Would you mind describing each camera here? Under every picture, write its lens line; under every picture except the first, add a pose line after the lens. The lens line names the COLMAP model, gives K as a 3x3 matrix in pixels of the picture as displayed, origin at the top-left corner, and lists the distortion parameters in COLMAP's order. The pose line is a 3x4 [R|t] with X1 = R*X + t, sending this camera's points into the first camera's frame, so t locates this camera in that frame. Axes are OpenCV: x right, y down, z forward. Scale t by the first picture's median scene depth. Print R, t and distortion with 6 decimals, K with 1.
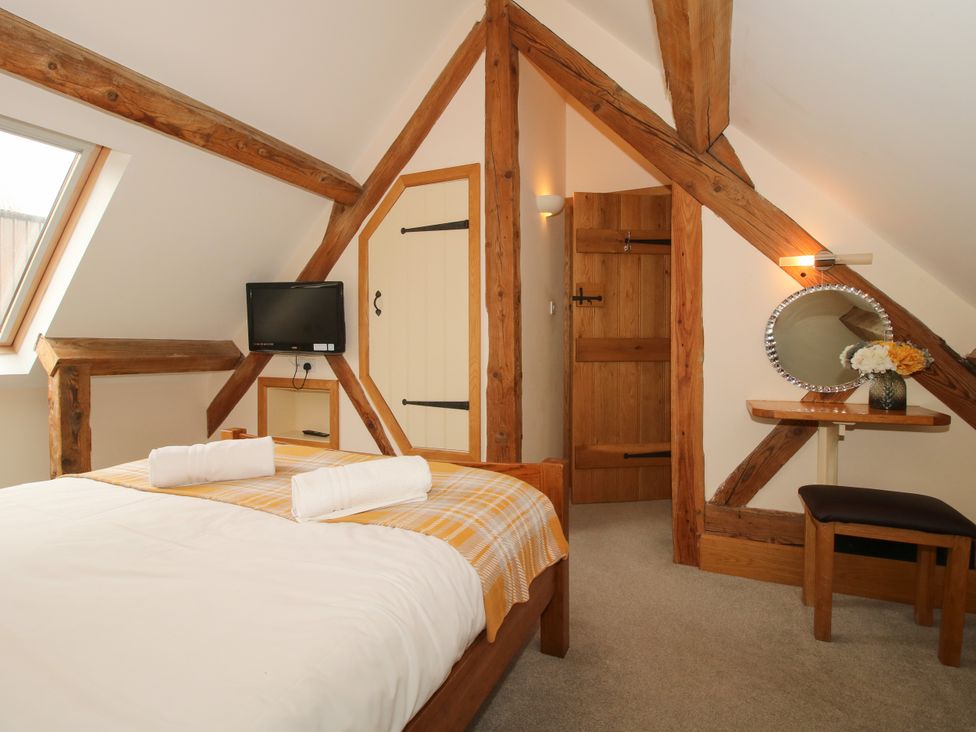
lens RADIAL K [[508.2, 0, 482.7], [0, 508.2, 357.6], [0, 0, 1]] dist [0.003129, -0.016589]
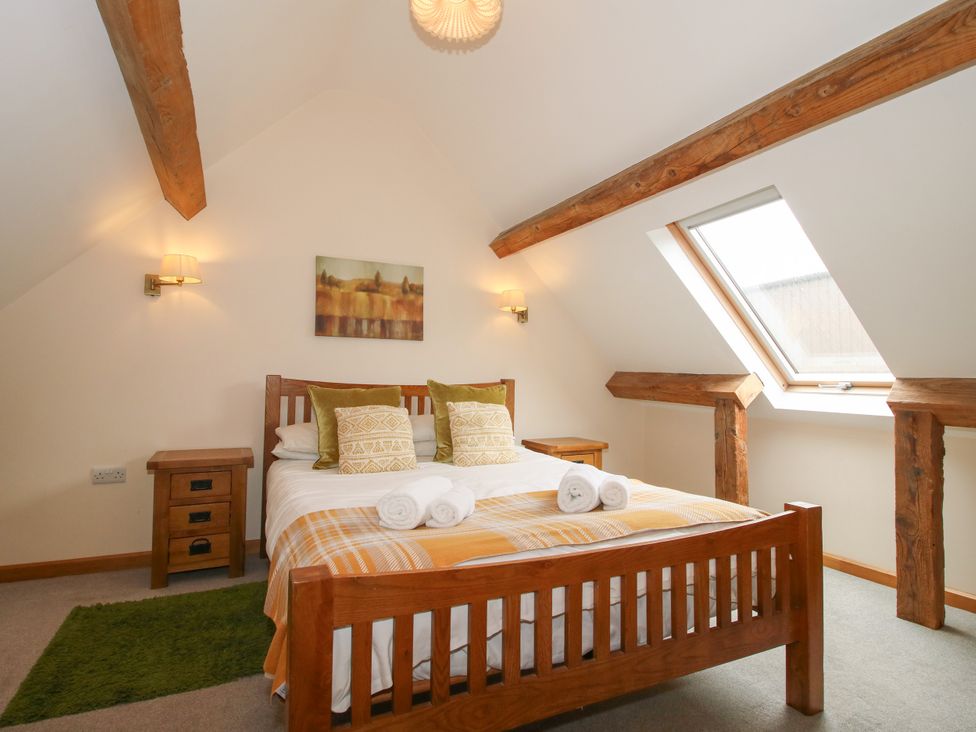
lens RADIAL K [[508.2, 0, 482.7], [0, 508.2, 357.6], [0, 0, 1]] dist [0.003129, -0.016589]
pose [[-0.643839, -0.046616, -0.763740, 0.391029], [-0.033322, 0.998904, -0.032879, -0.027316], [0.764435, 0.004280, -0.644687, 1.258529]]
